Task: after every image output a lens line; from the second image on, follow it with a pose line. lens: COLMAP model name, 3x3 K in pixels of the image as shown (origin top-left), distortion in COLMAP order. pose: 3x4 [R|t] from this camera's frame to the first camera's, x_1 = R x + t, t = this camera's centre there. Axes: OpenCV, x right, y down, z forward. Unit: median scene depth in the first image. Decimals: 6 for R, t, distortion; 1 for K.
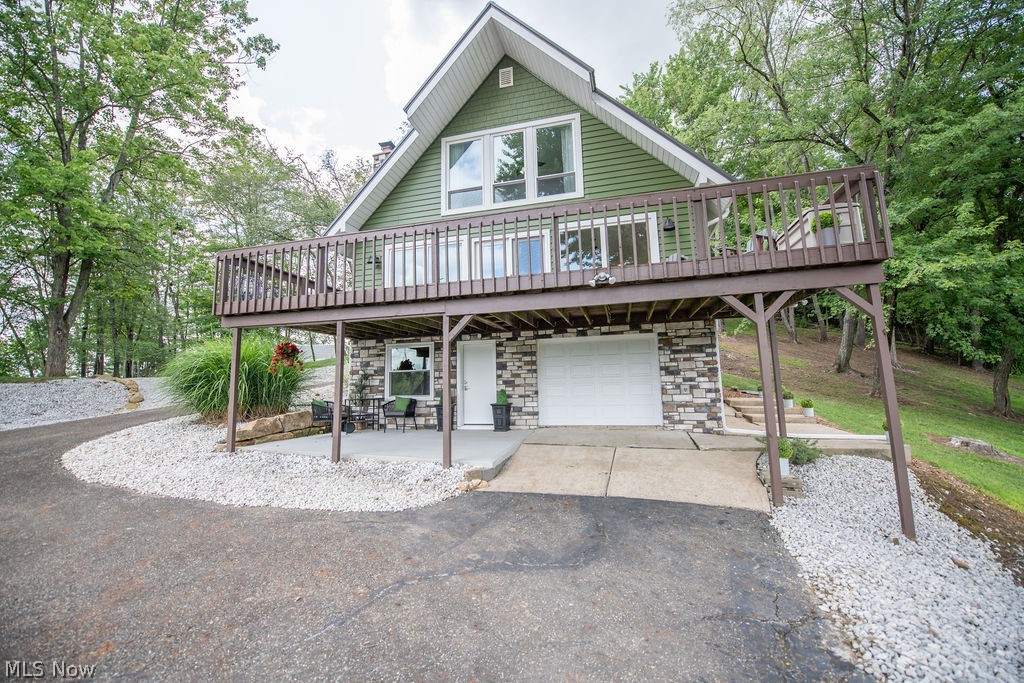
lens RADIAL K [[407.1, 0, 513.6], [0, 407.1, 339.8], [0, 0, 1]] dist [-0.015225, -0.001679]
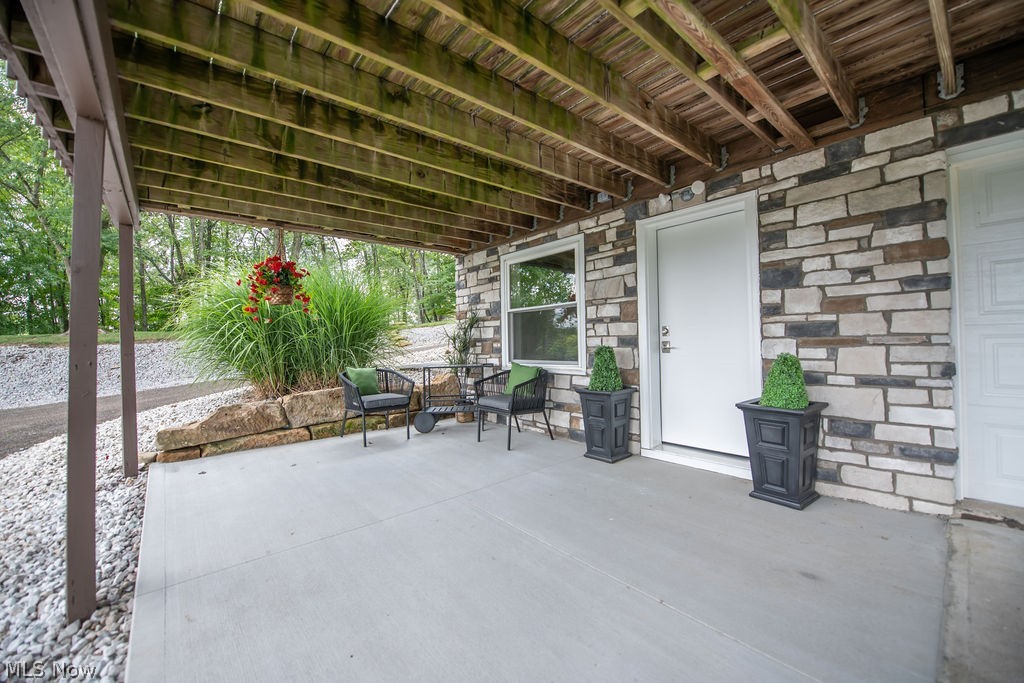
lens RADIAL K [[407.1, 0, 514.5], [0, 407.1, 337.3], [0, 0, 1]] dist [-0.015225, -0.001679]
pose [[0.828676, -0.001031, -0.559727, -0.025045], [0.066416, 0.993115, 0.096499, 0.067338], [0.555774, -0.117142, 0.823039, 0.637059]]
